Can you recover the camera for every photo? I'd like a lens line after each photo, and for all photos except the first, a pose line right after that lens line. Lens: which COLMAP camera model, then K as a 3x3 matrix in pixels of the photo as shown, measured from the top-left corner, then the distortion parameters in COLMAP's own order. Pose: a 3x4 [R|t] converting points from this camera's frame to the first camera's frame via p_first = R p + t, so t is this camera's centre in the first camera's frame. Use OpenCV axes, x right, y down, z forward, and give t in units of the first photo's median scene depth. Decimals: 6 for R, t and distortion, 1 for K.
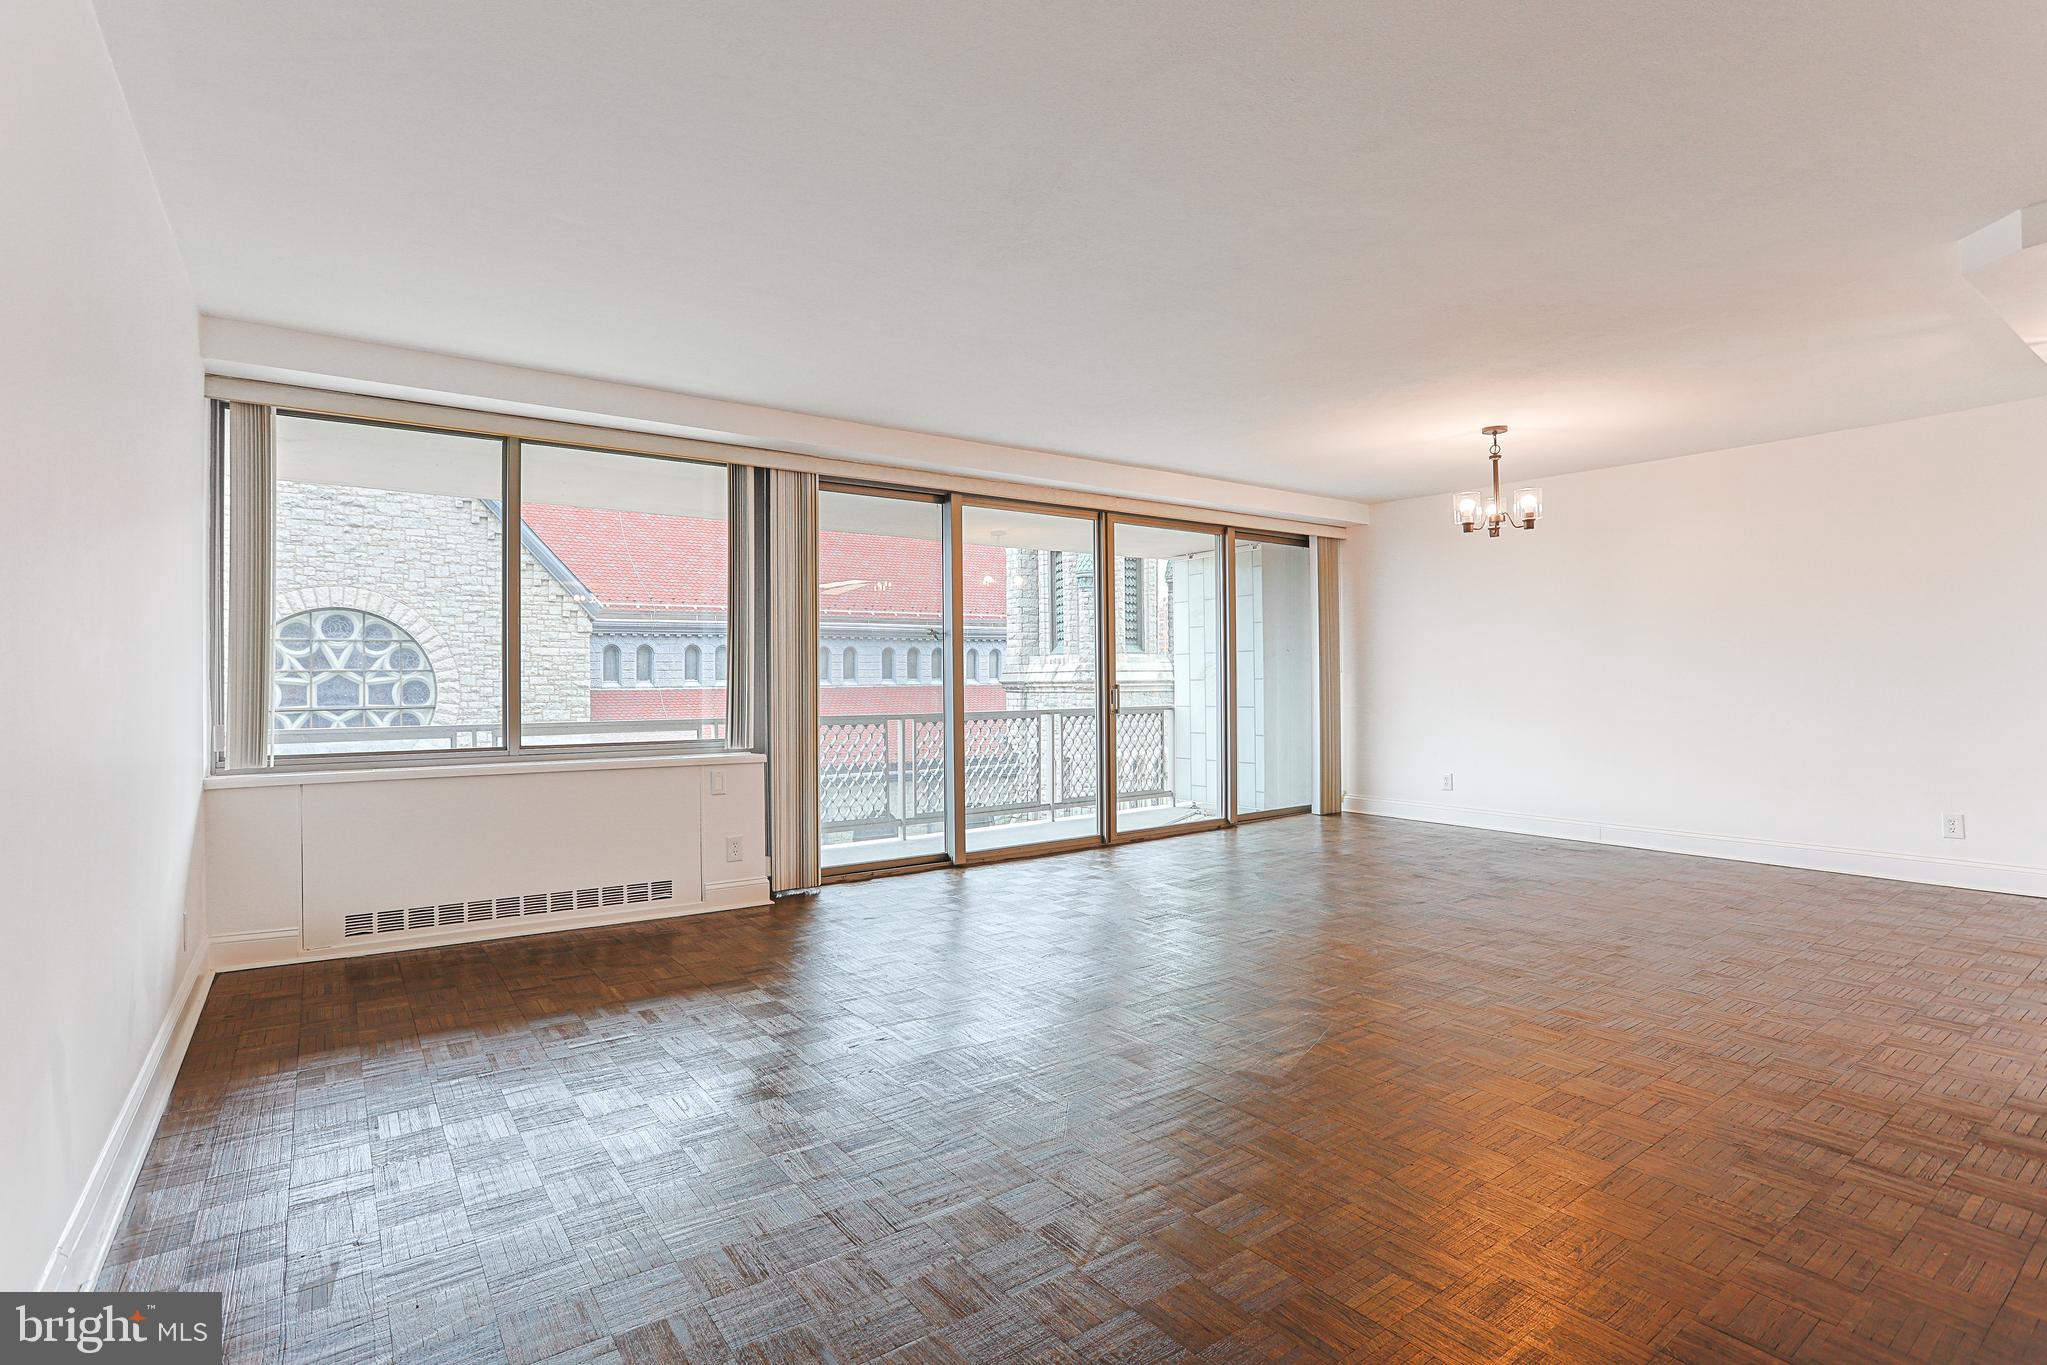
lens RADIAL K [[1019.0, 0, 1041.7], [0, 1019.0, 668.8], [0, 0, 1]] dist [-0.065216, 0.032767]
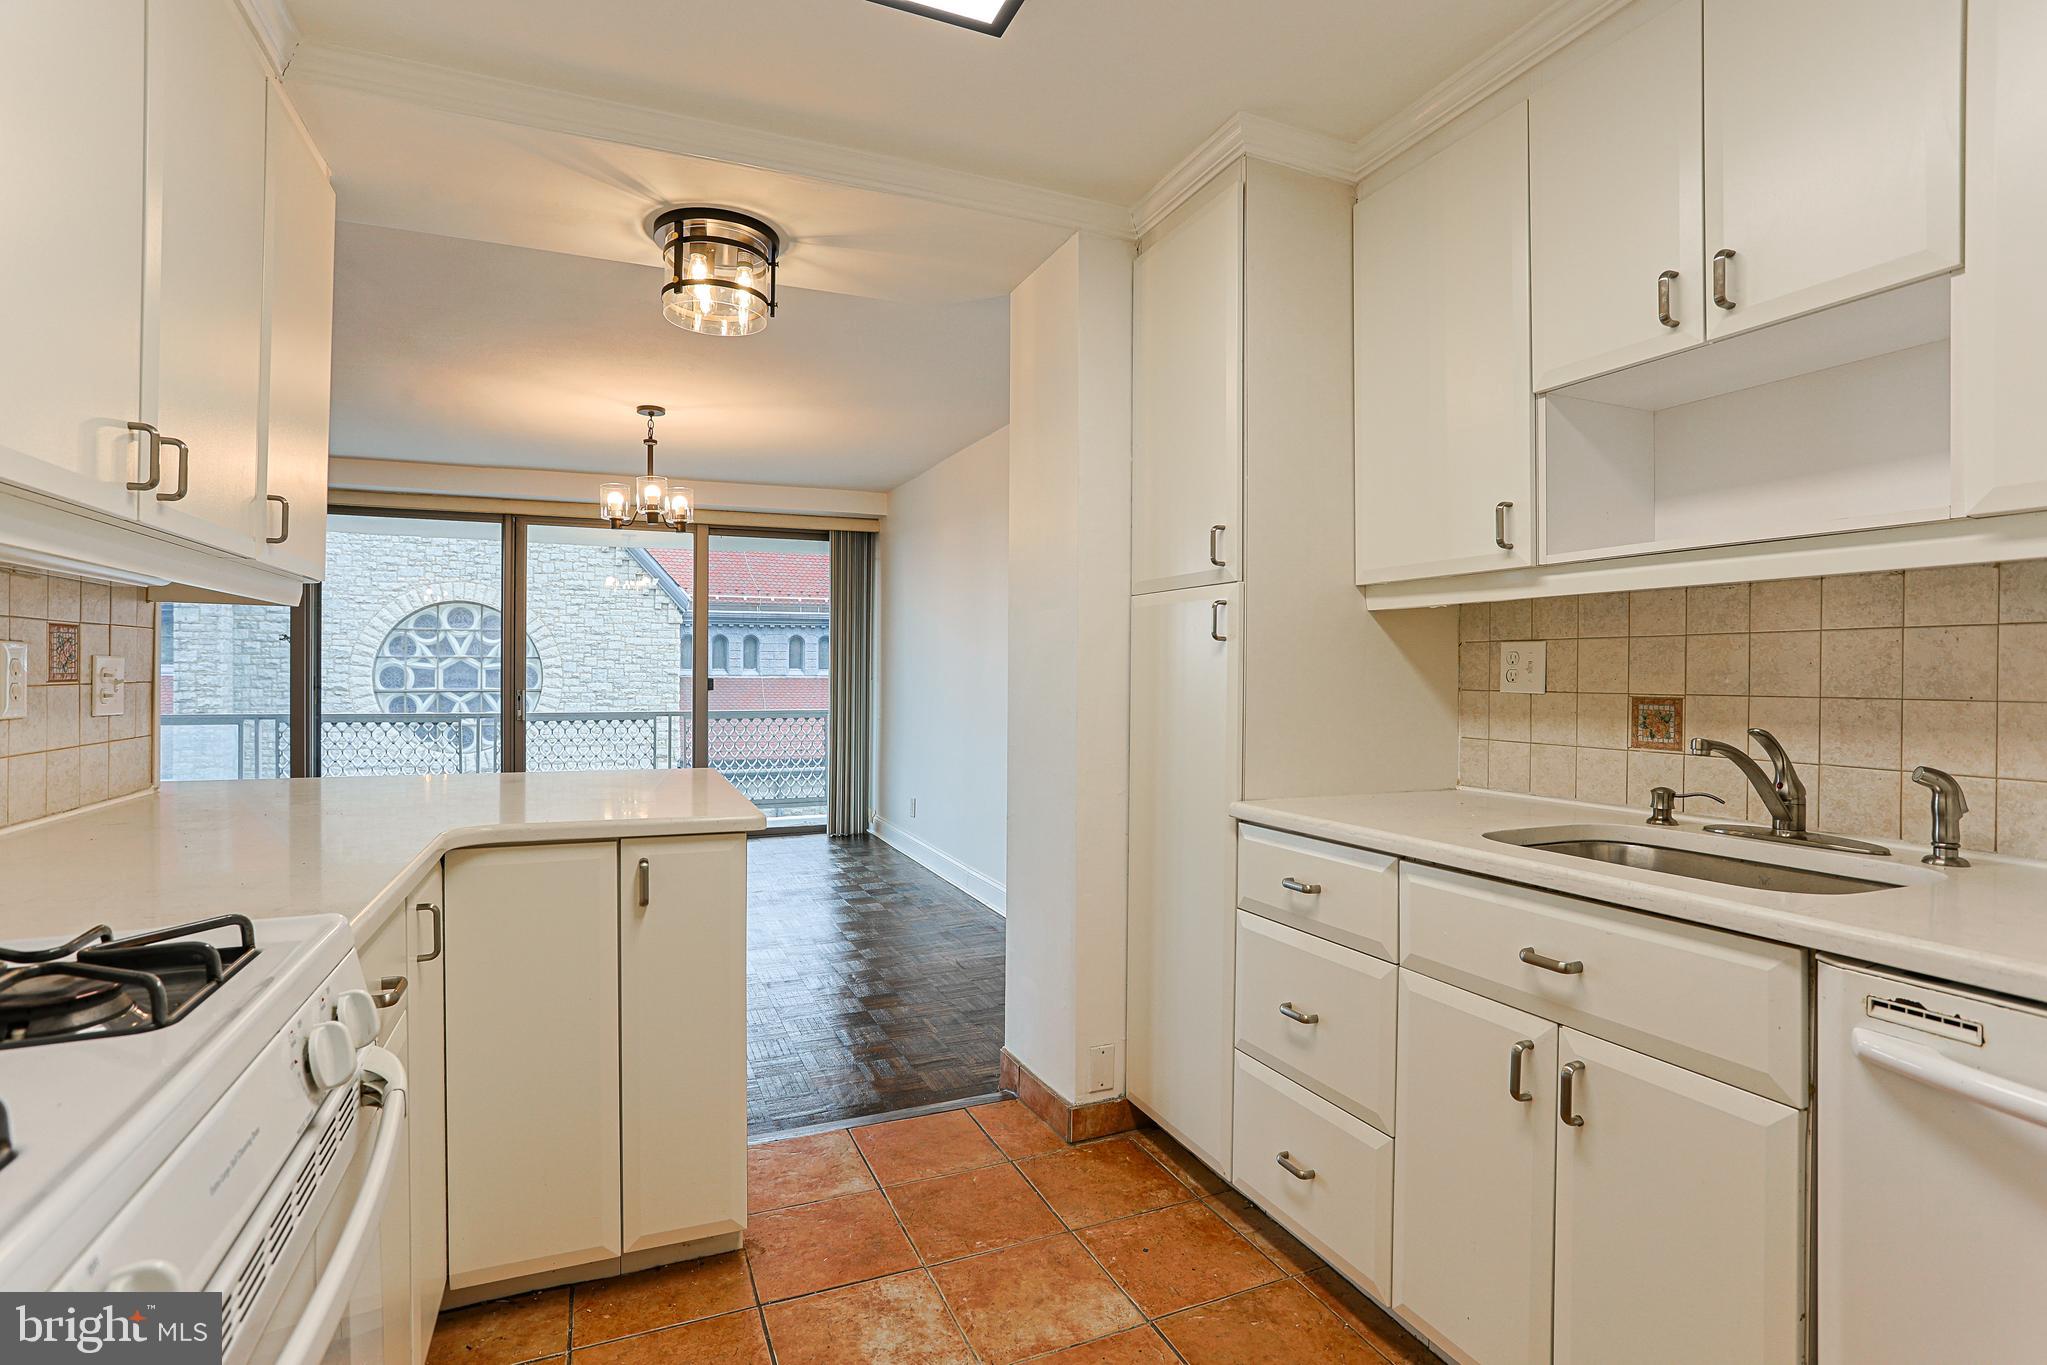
lens RADIAL K [[1019.0, 0, 1041.7], [0, 1019.0, 668.8], [0, 0, 1]] dist [-0.065216, 0.032767]
pose [[0.974794, 0.014434, -0.222637, 0.185254], [-0.012318, 0.999865, 0.010892, -0.005136], [0.222765, -0.007875, 0.974840, 0.041898]]
